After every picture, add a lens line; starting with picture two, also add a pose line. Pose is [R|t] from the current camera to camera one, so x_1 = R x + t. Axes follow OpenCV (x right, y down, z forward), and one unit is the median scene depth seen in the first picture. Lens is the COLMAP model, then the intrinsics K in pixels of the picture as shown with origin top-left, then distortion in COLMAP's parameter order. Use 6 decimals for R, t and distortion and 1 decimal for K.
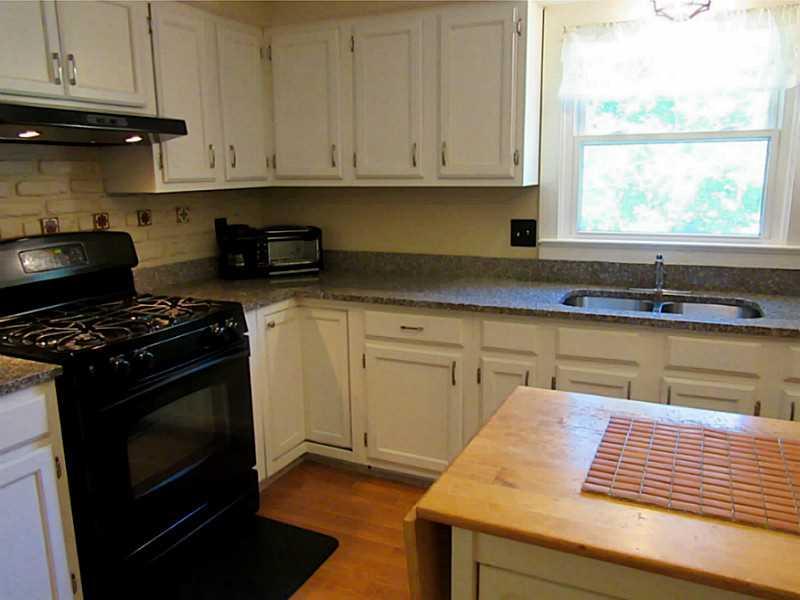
lens RADIAL K [[607.1, 0, 403.2], [0, 607.1, 301.9], [0, 0, 1]] dist [-0.078520, 0.058162]
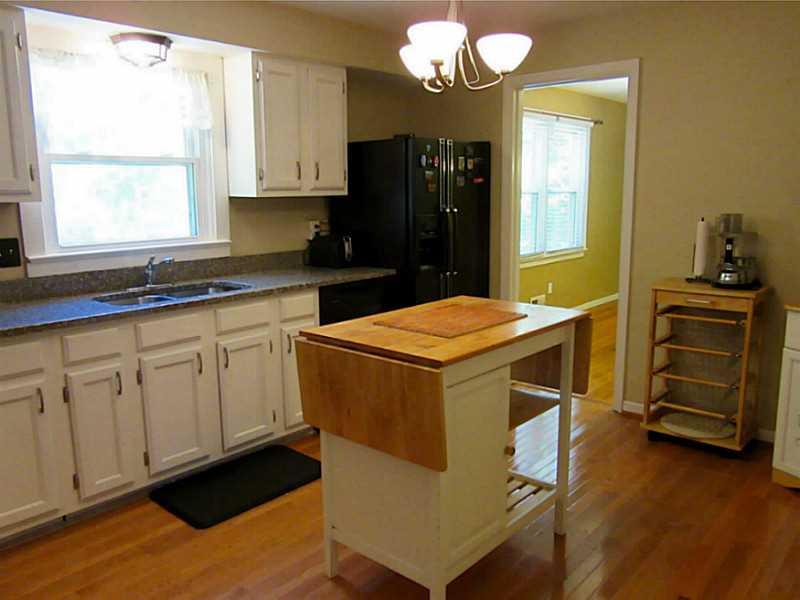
lens RADIAL K [[607.1, 0, 403.2], [0, 607.1, 301.9], [0, 0, 1]] dist [-0.078520, 0.058162]
pose [[0.272804, -0.161347, 0.948444, -0.617635], [0.192502, 0.975055, 0.110504, -0.025960], [-0.942614, 0.152432, 0.297058, 0.175298]]
